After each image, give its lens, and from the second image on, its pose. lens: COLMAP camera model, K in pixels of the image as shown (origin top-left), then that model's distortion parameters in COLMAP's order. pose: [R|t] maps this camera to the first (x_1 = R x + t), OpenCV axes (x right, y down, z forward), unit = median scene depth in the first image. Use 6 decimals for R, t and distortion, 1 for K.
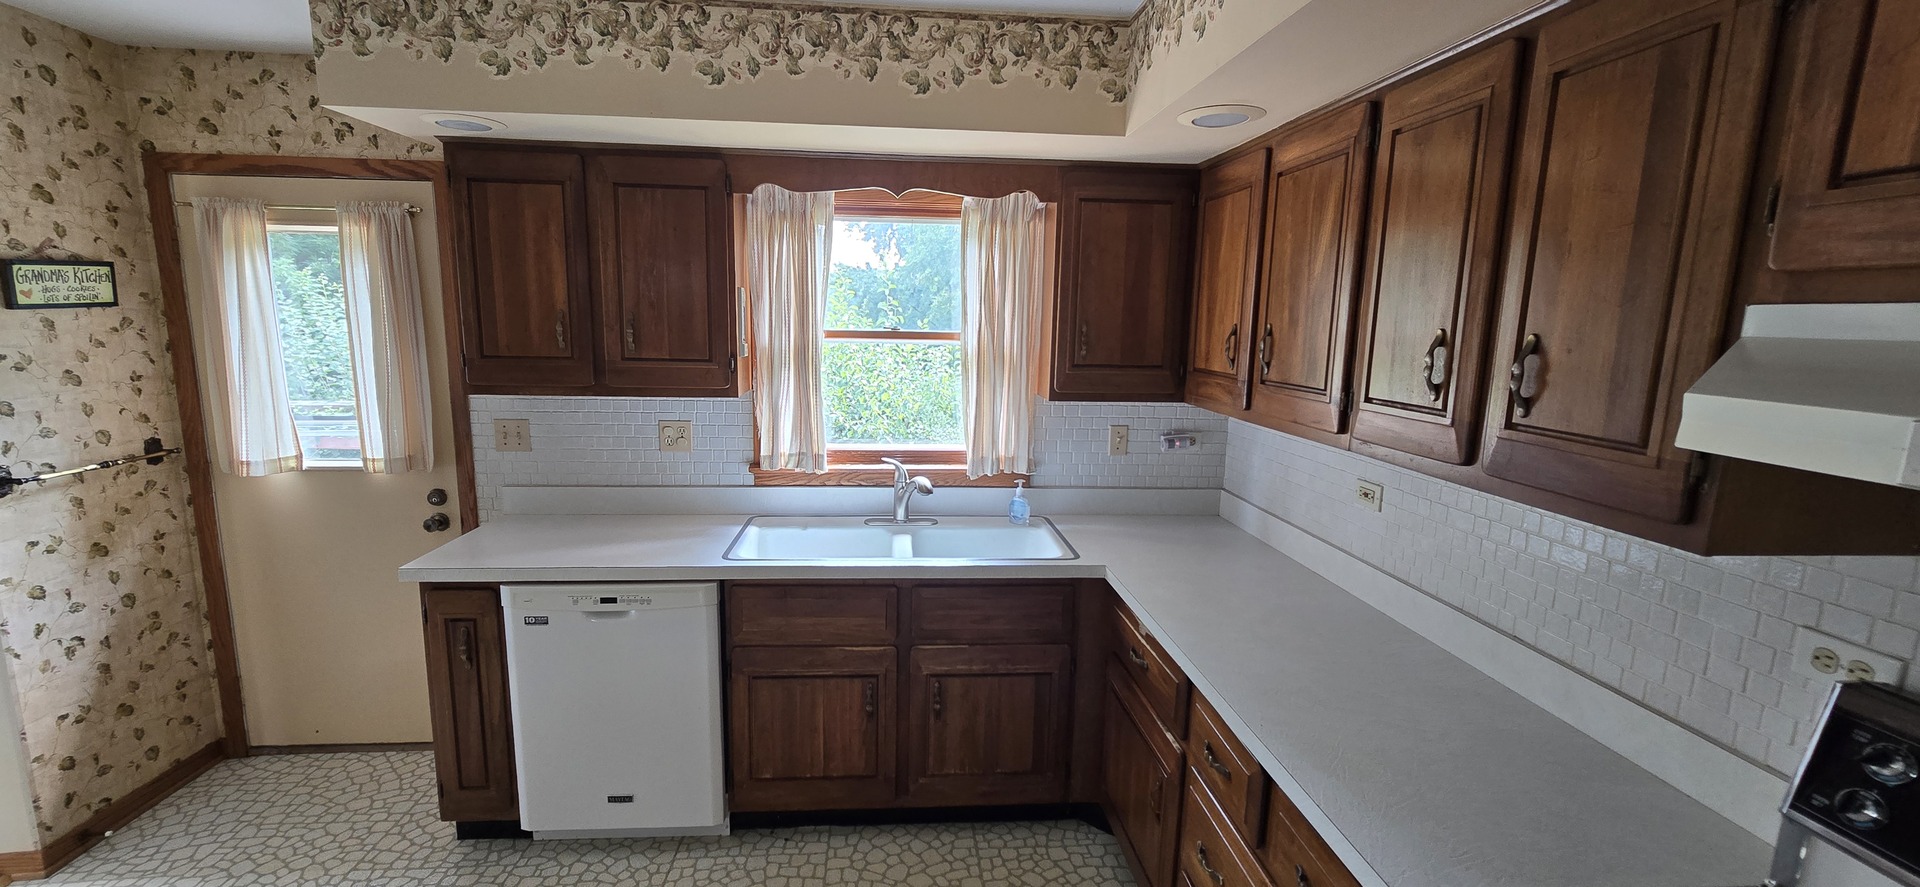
lens RADIAL K [[787.0, 0, 949.1], [0, 787.0, 443.1], [0, 0, 1]] dist [-0.002156, 0.000007]
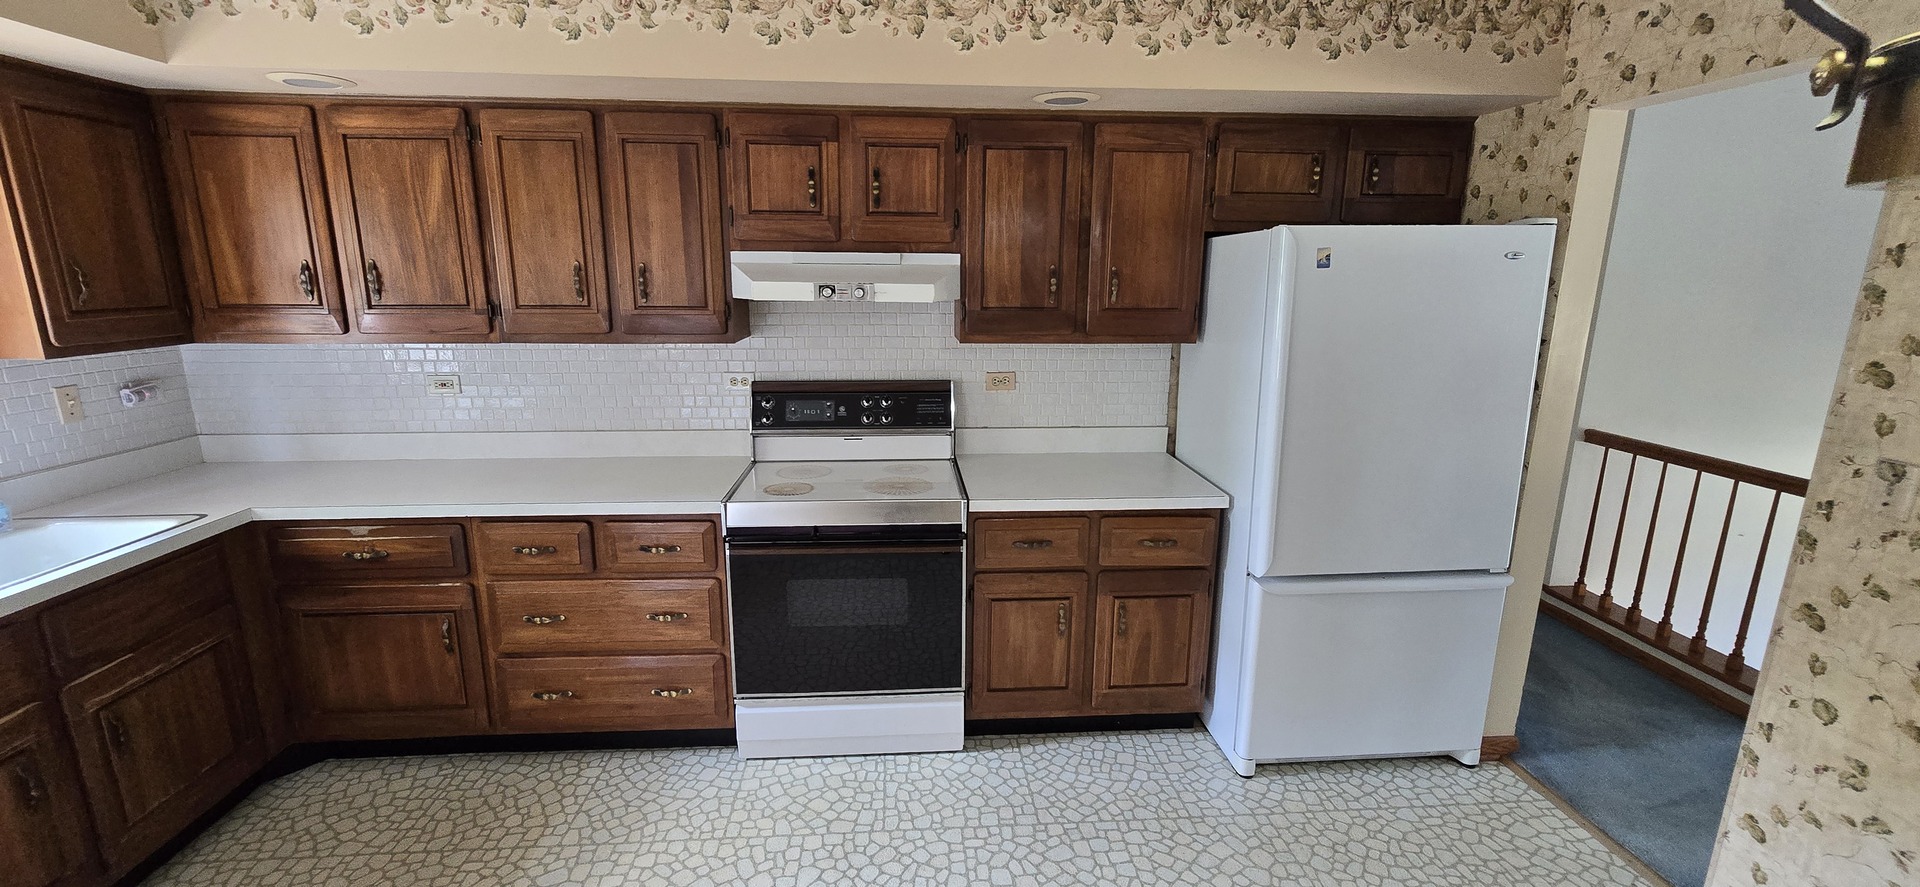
lens RADIAL K [[787.0, 0, 964.6], [0, 787.0, 442.1], [0, 0, 1]] dist [-0.002156, 0.000007]
pose [[0.000614, -0.240101, 0.970748, -0.964083], [0.150589, 0.959700, 0.237273, -0.030756], [-0.988596, 0.146038, 0.036746, 0.079588]]
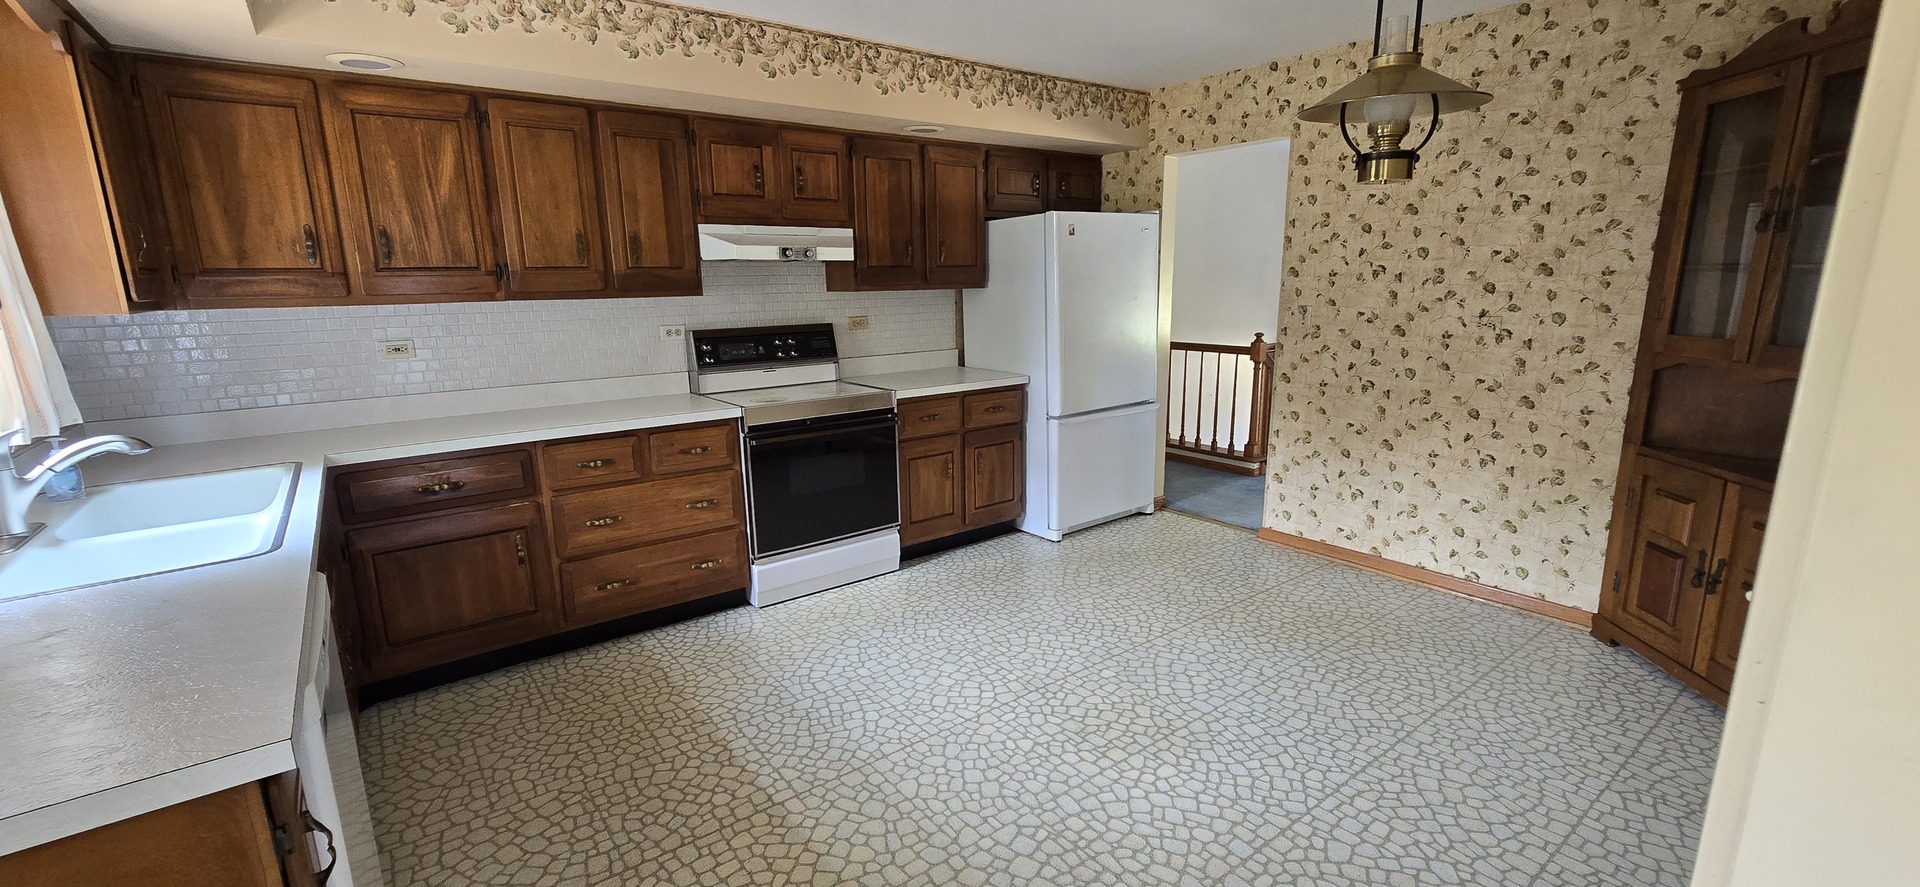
lens RADIAL K [[787.0, 0, 948.8], [0, 787.0, 445.3], [0, 0, 1]] dist [-0.002156, 0.000007]
pose [[-0.539747, -0.185789, 0.821070, -1.445356], [0.138117, 0.942581, 0.304079, -0.079258], [-0.830419, 0.277530, -0.483095, 1.055310]]
